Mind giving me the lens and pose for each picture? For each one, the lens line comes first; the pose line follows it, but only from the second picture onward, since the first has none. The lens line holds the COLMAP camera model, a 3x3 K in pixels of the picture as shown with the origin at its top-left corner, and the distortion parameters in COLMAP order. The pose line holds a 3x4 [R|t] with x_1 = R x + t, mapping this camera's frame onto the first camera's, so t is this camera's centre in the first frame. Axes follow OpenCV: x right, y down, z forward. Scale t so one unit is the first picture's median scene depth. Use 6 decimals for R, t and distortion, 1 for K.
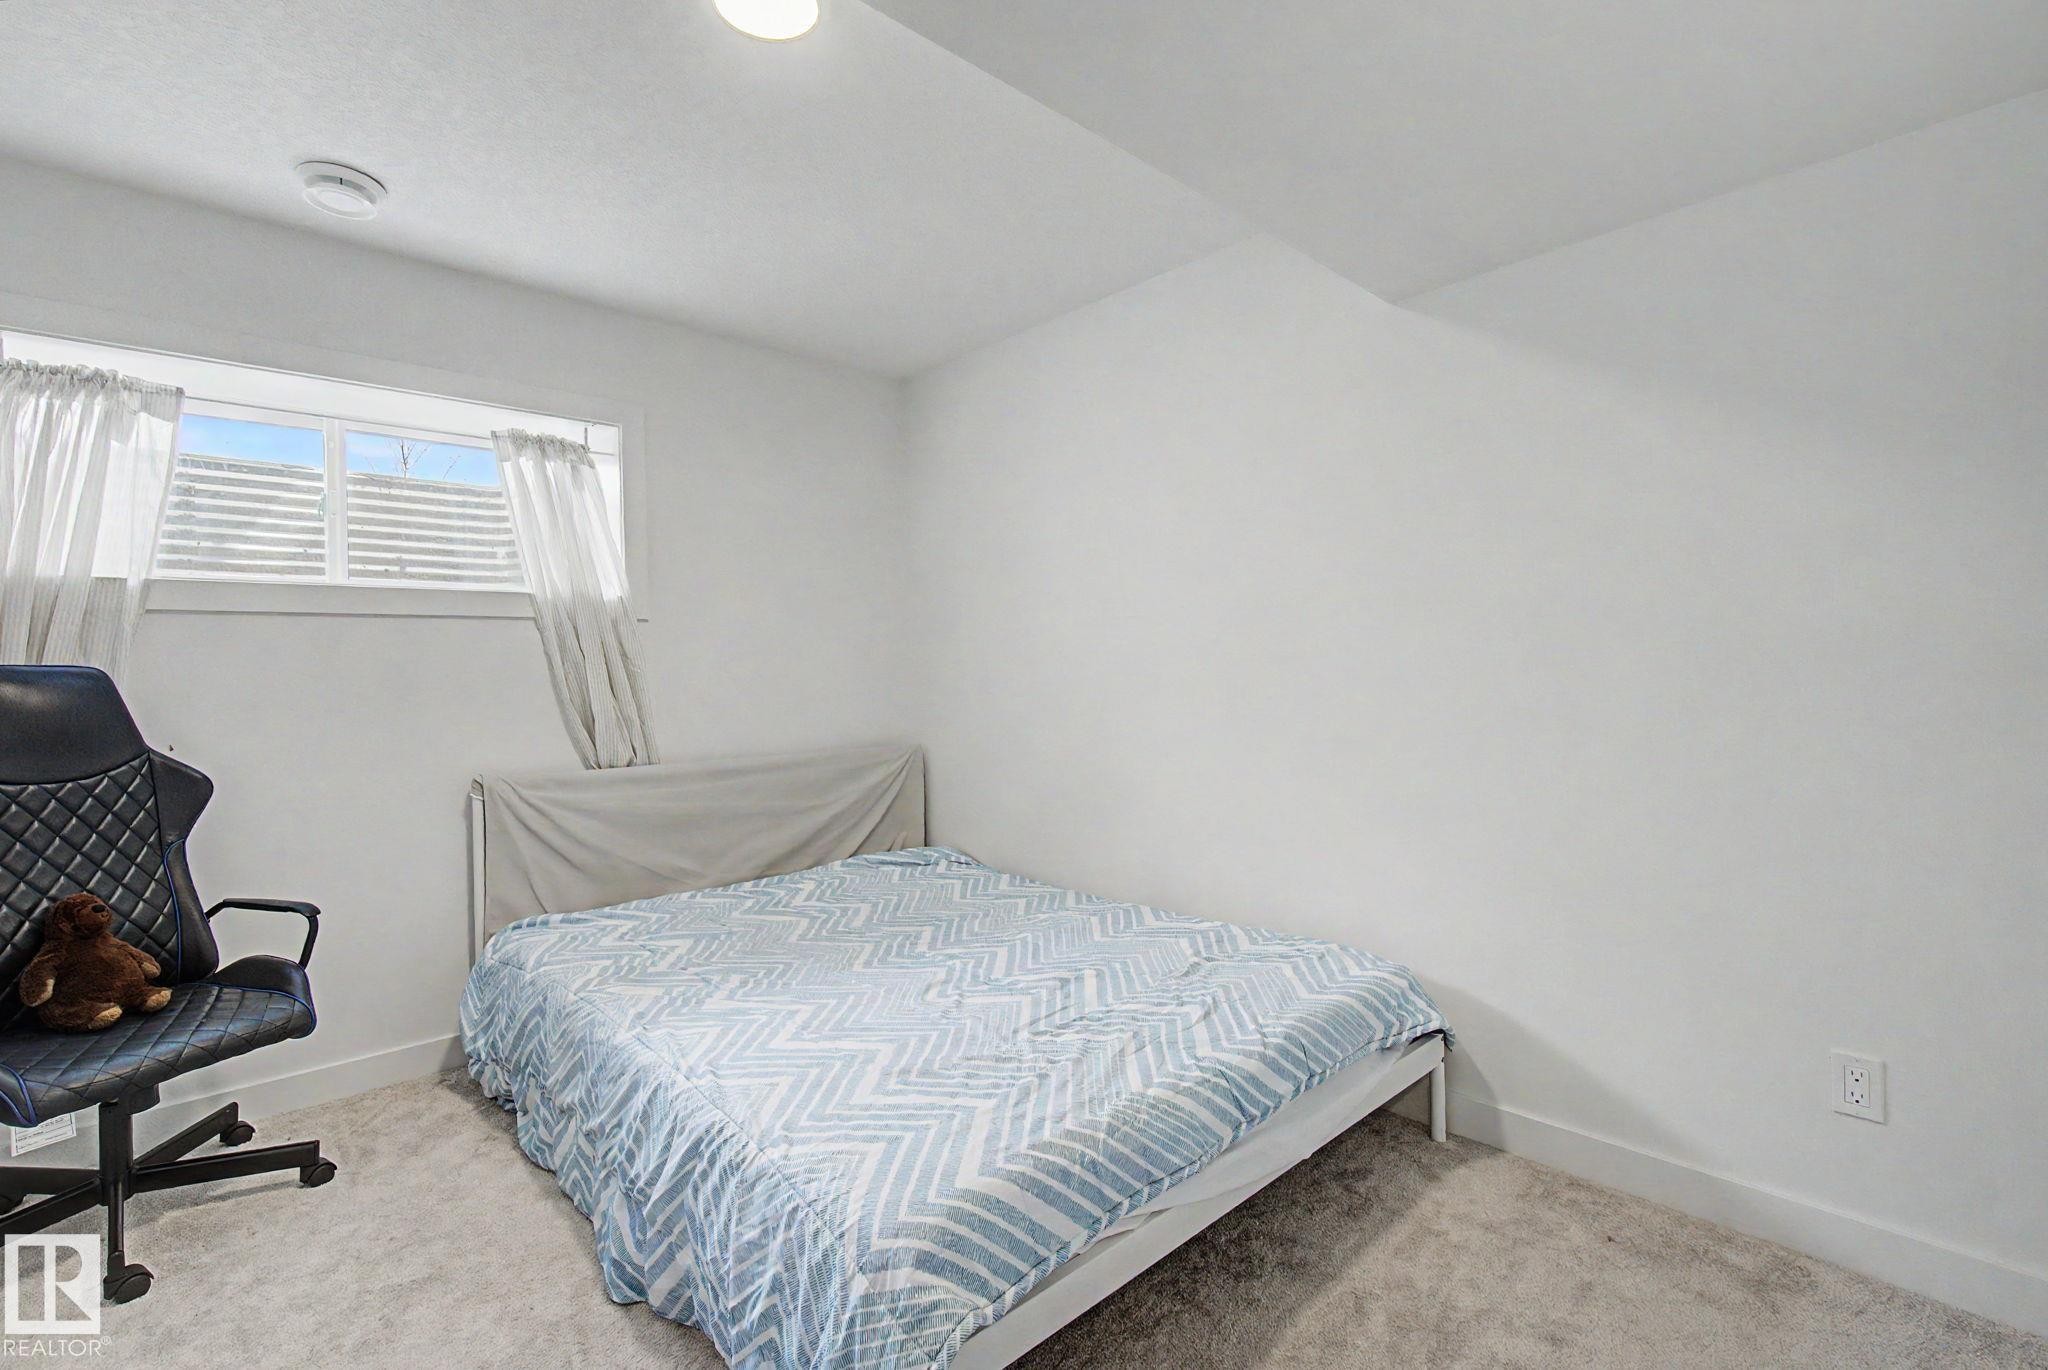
lens RADIAL K [[888.5, 0, 1022.1], [0, 888.5, 654.8], [0, 0, 1]] dist [-0.000403, 0.000063]
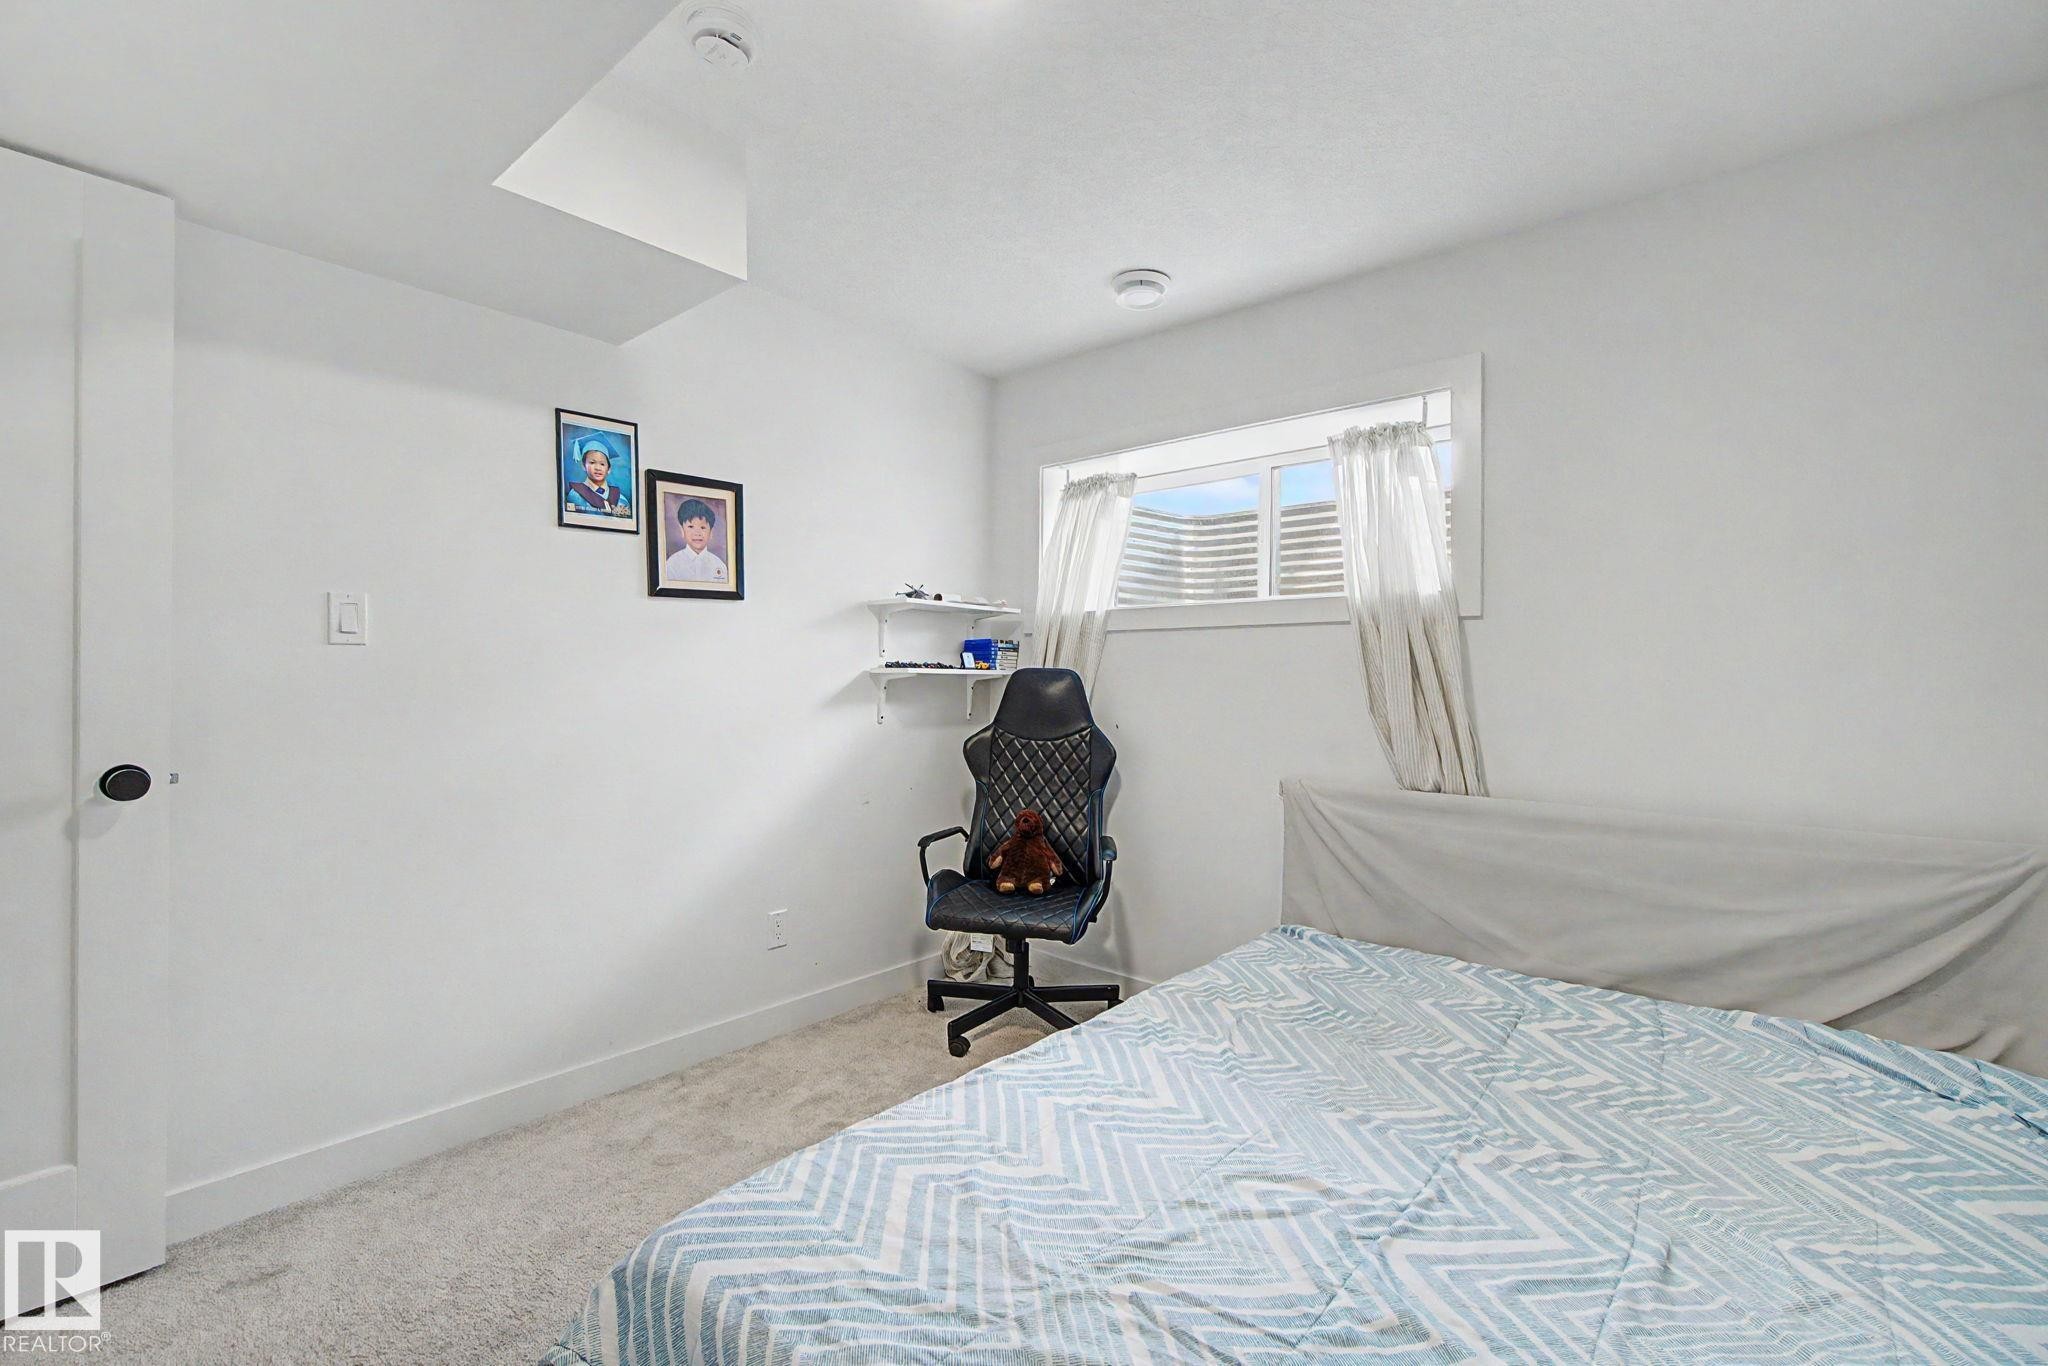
lens RADIAL K [[888.1, 0, 1009.5], [0, 888.1, 678.0], [0, 0, 1]] dist [-0.008541, 0.000265]
pose [[0.116463, 0.012853, -0.993112, 0.350521], [0.002526, 0.999909, 0.013237, 0.004532], [0.993192, -0.004050, 0.116420, 0.515717]]
